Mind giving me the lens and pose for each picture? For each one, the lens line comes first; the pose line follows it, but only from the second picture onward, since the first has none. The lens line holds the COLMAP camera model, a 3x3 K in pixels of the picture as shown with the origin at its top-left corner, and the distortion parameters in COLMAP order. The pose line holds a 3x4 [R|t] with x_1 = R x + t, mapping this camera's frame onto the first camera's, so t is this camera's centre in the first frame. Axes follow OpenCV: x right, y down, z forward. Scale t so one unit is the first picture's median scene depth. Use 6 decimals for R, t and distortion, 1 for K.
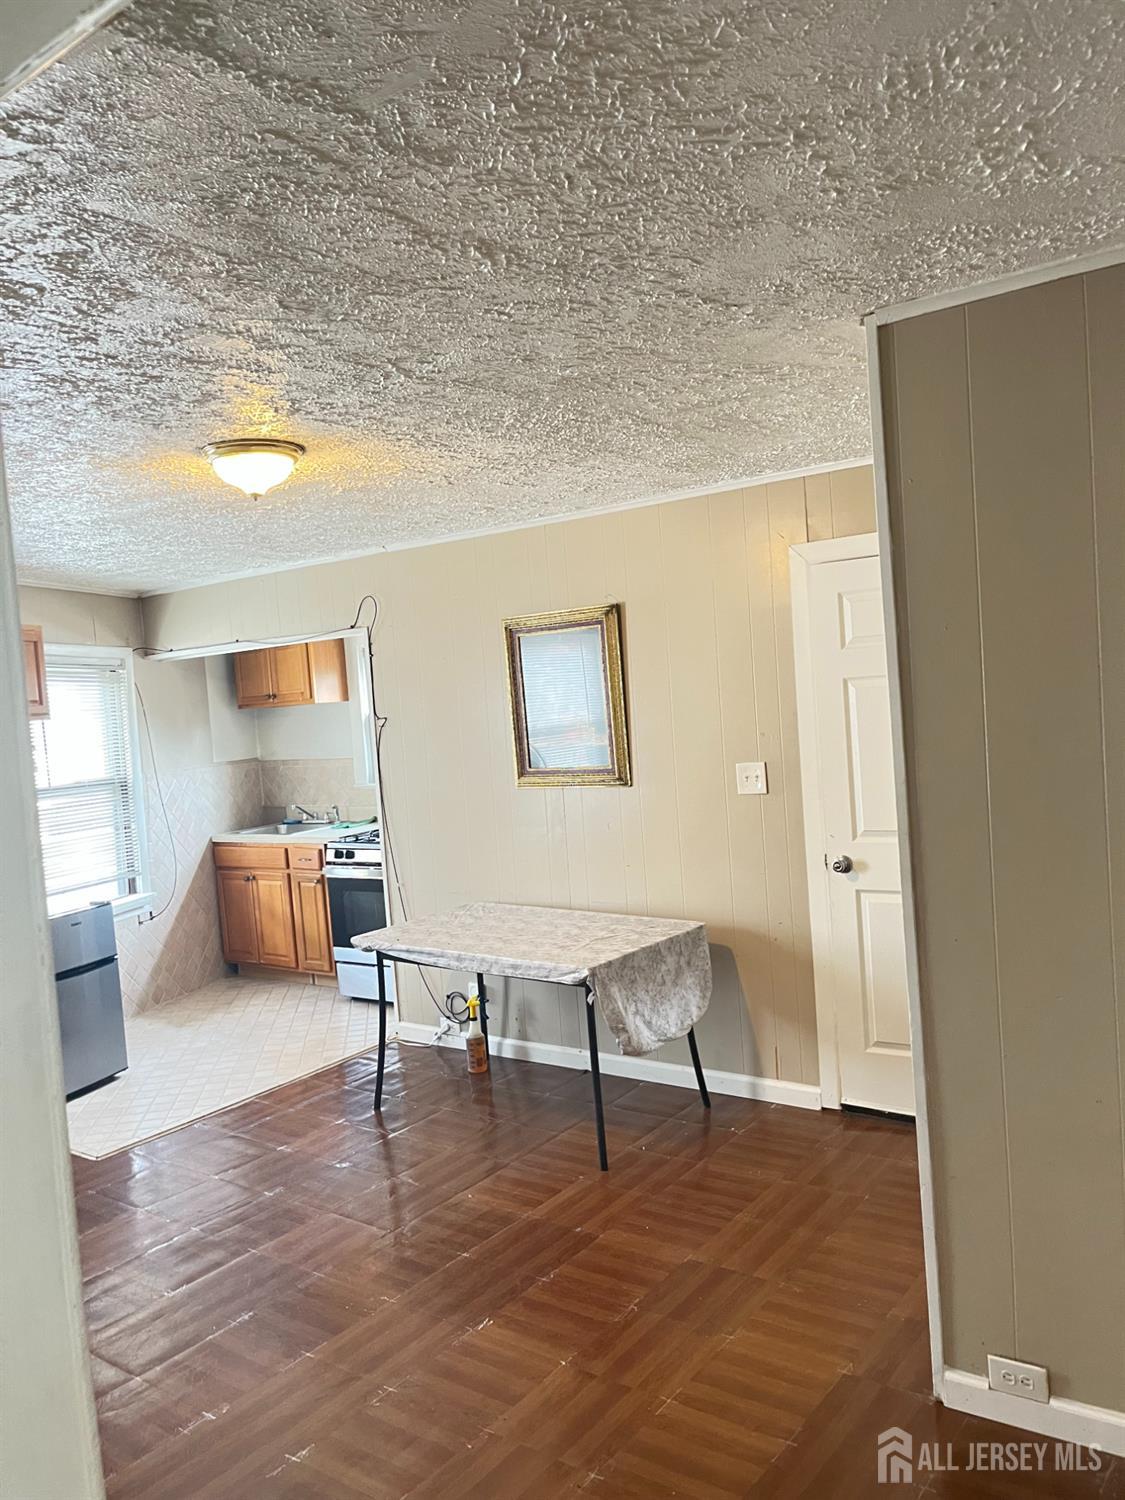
lens RADIAL K [[1139.4, 0, 561.7], [0, 1139.4, 751.1], [0, 0, 1]] dist [0.053966, -0.077007]
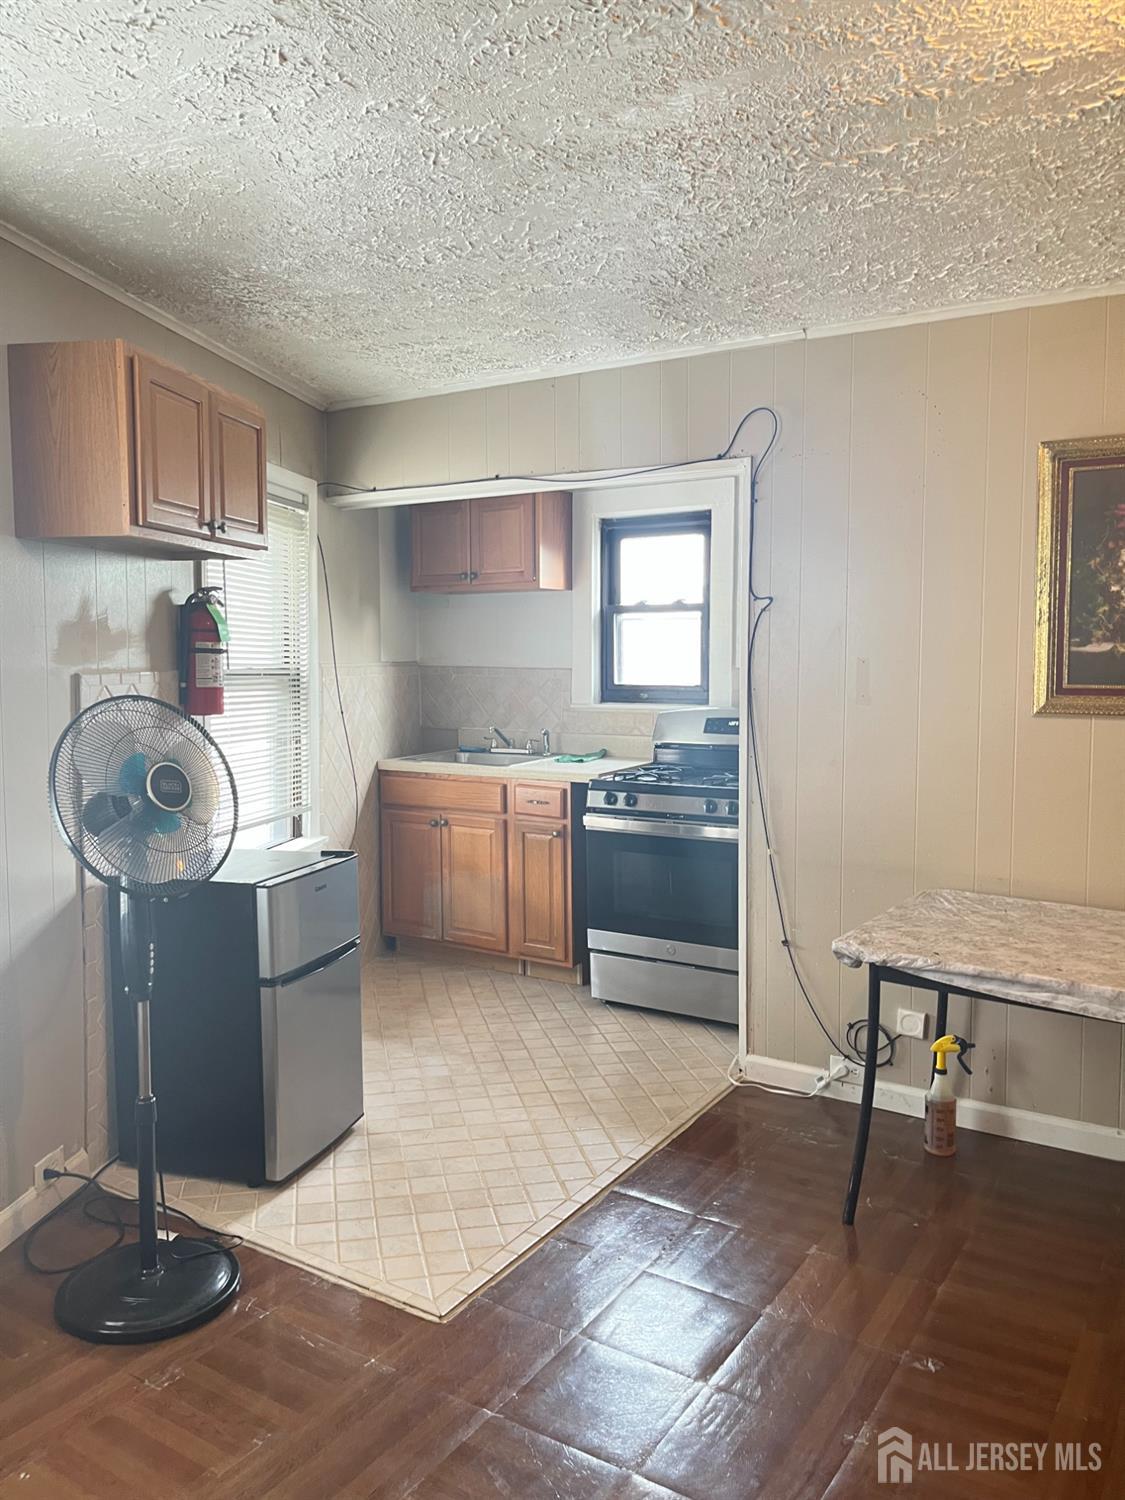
lens RADIAL K [[1139.4, 0, 557.5], [0, 1139.4, 729.6], [0, 0, 1]] dist [0.053966, -0.077007]
pose [[0.994926, 0.064392, 0.077307, -0.369544], [-0.066068, 0.997628, 0.019316, 0.048437], [-0.075880, -0.024325, 0.996820, 0.402260]]
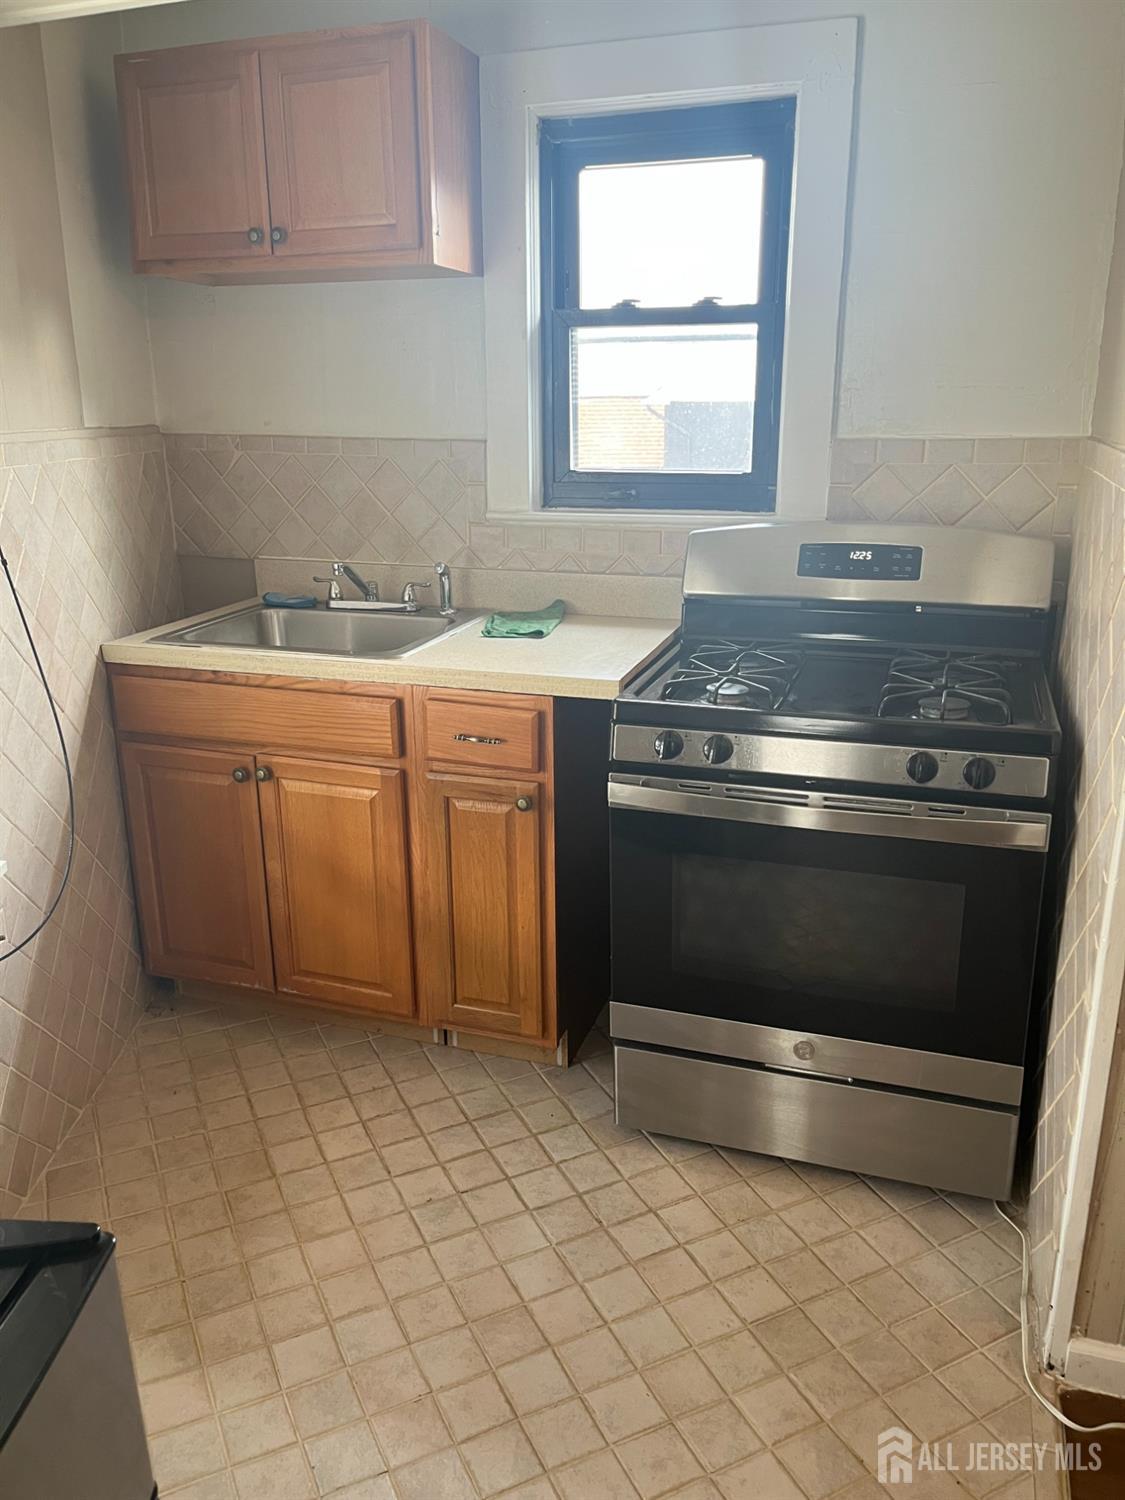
lens RADIAL K [[1139.4, 0, 568.2], [0, 1139.4, 736.7], [0, 0, 1]] dist [0.053966, -0.077007]
pose [[0.947199, -0.022488, 0.319855, -0.420065], [-0.049931, 0.975024, 0.216413, 0.028310], [-0.316733, -0.220957, 0.922420, 0.932673]]
